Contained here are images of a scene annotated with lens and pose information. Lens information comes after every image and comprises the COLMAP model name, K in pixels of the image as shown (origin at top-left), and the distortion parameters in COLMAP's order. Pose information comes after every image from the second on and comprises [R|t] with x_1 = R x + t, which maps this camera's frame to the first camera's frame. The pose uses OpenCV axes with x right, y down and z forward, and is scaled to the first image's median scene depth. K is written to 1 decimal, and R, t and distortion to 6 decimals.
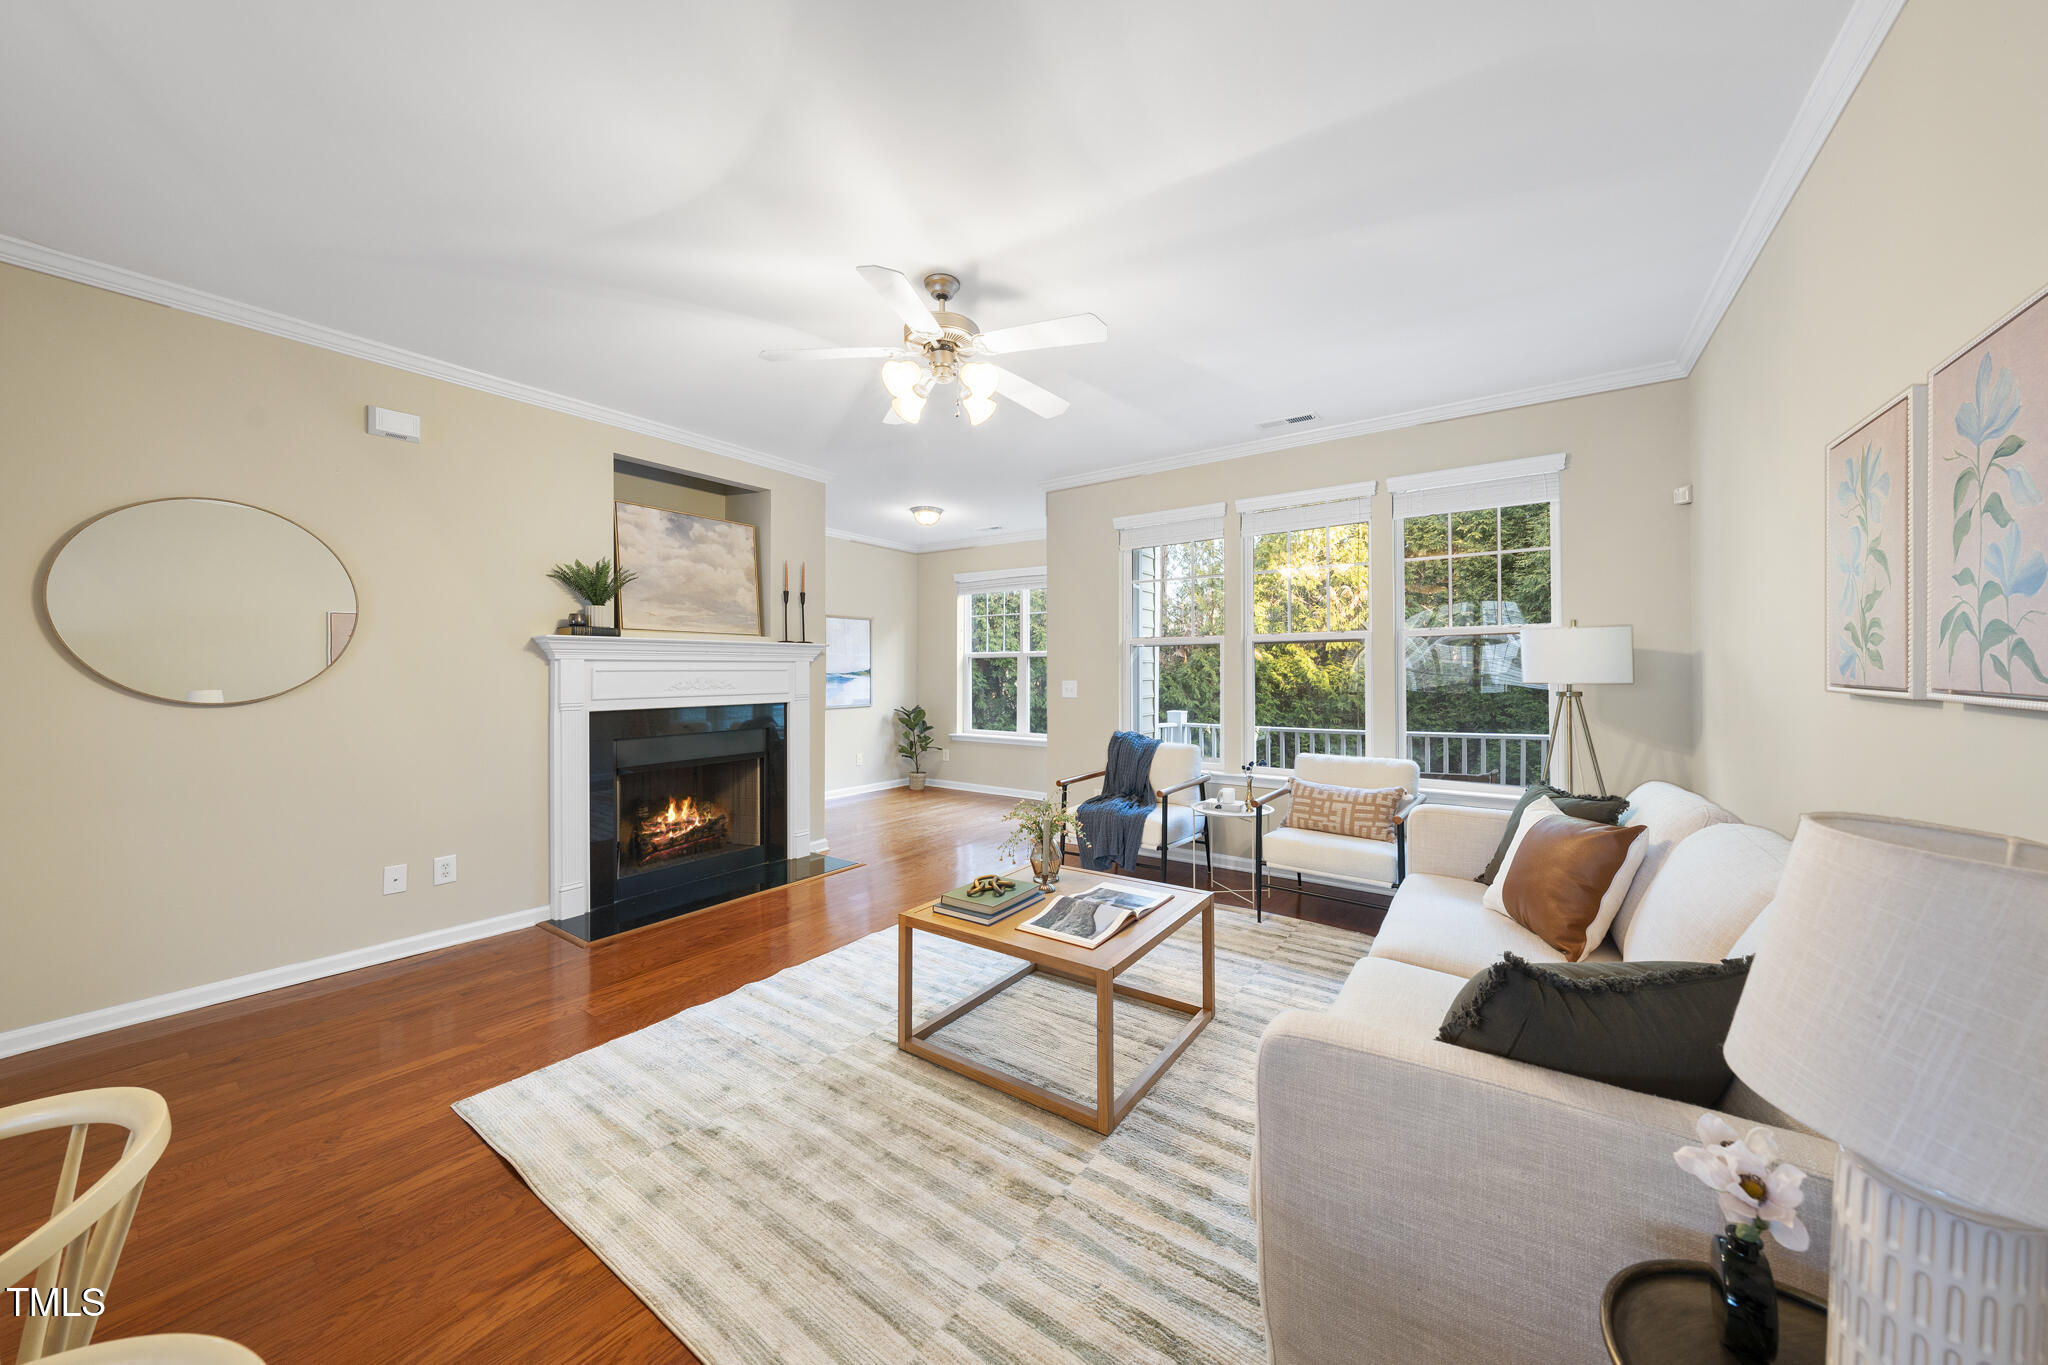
lens RADIAL K [[704.5, 0, 1028.6], [0, 704.5, 672.9], [0, 0, 1]] dist [-0.001071, -0.000441]
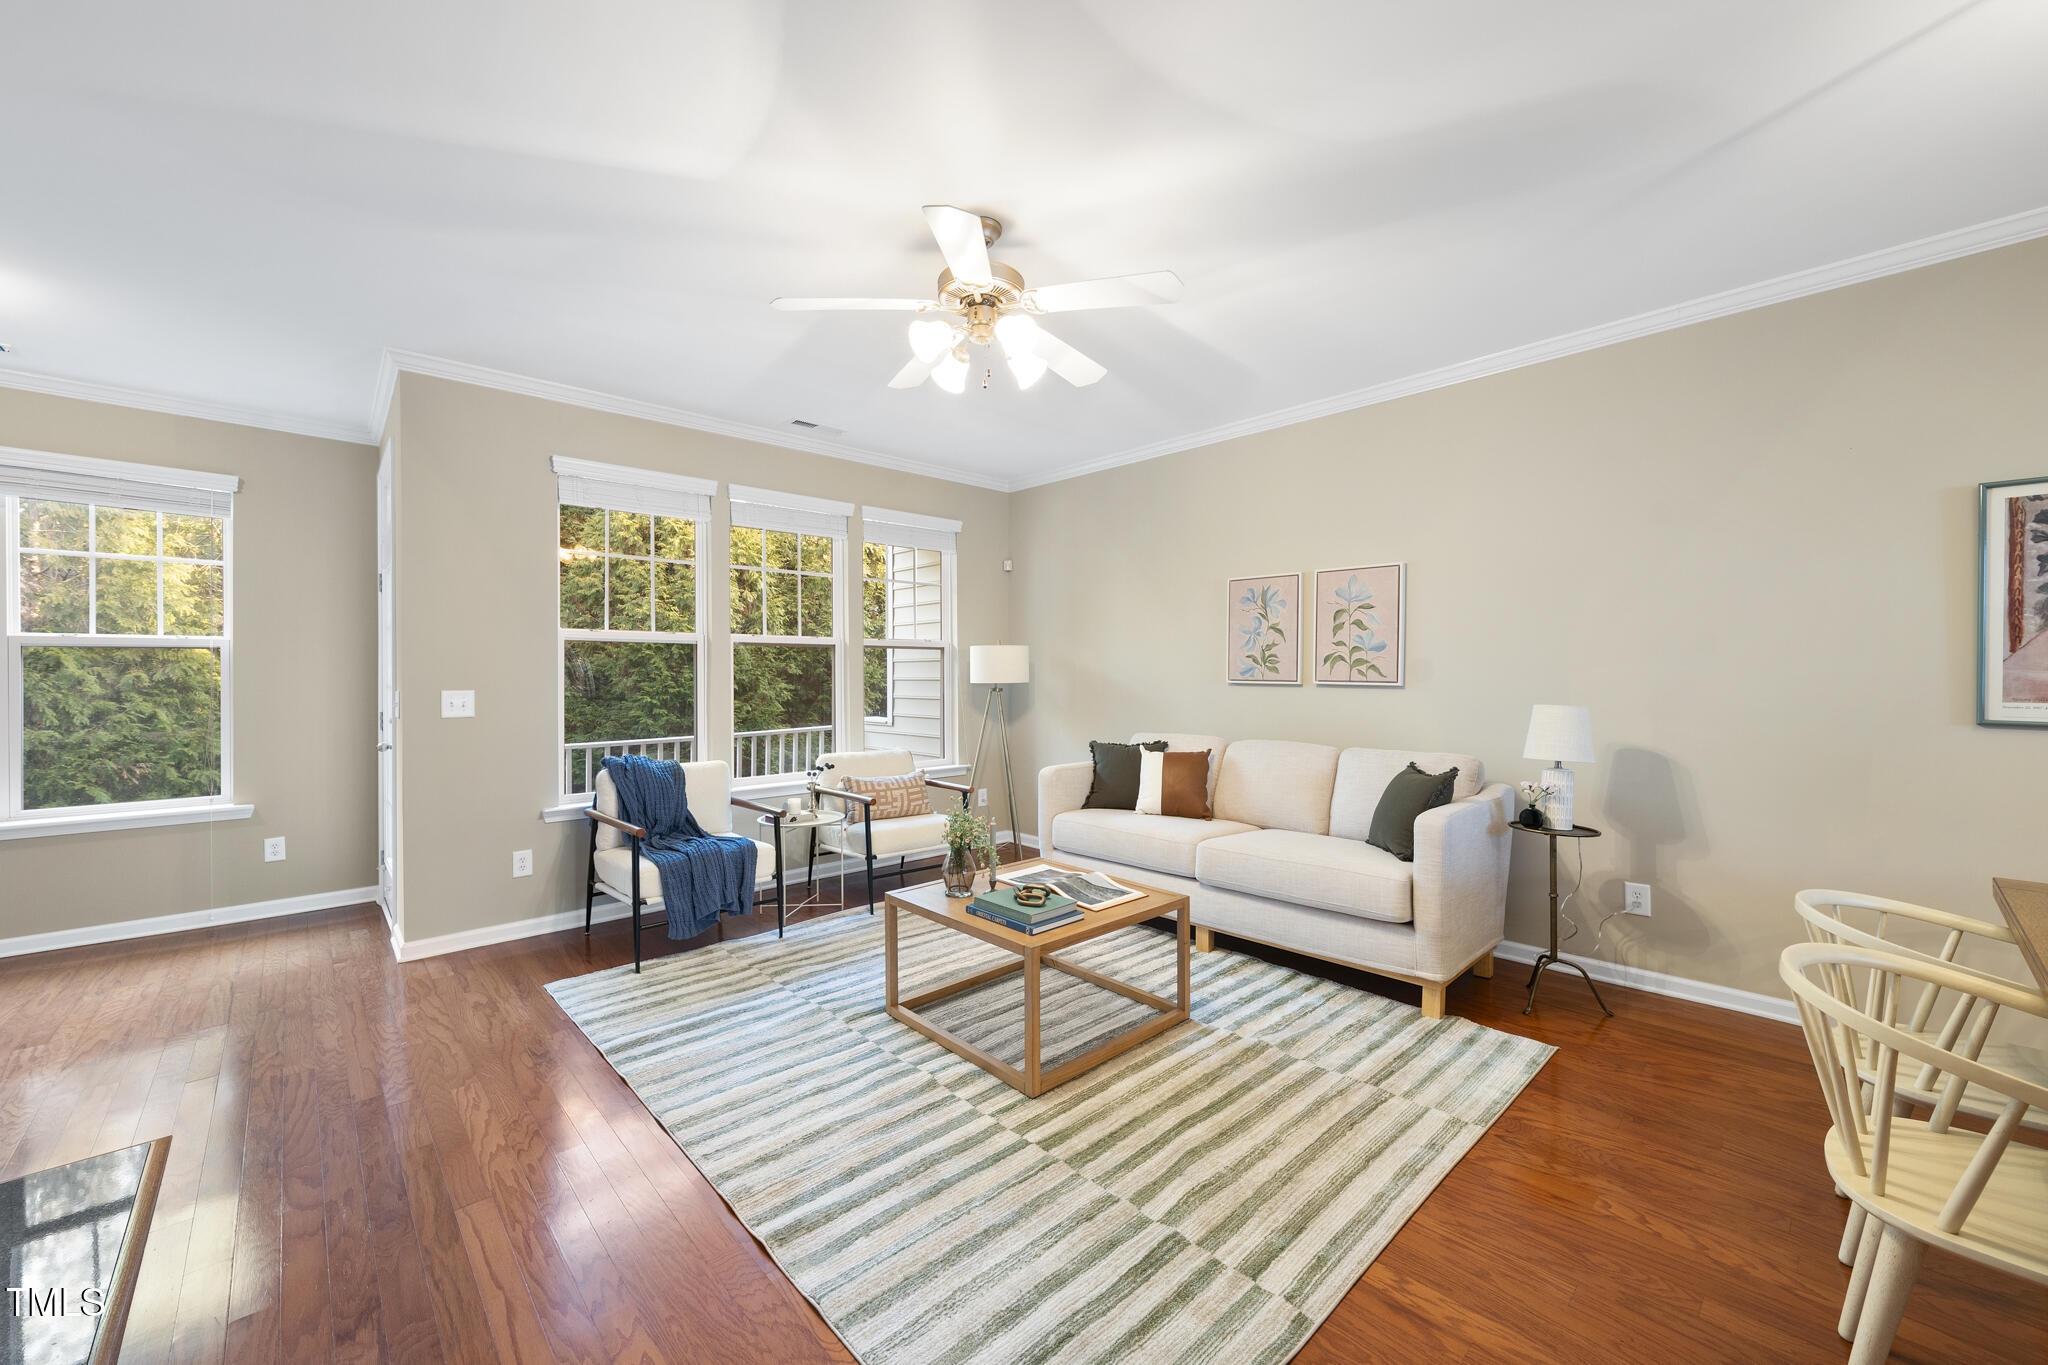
lens RADIAL K [[793.7, 0, 1022.4], [0, 793.7, 683.9], [0, 0, 1]] dist [-0.002011, -0.000054]
pose [[0.206212, -0.013597, 0.978413, -0.854437], [0.002951, 0.999908, 0.013274, -0.003380], [-0.978503, 0.000150, 0.206233, 0.593903]]
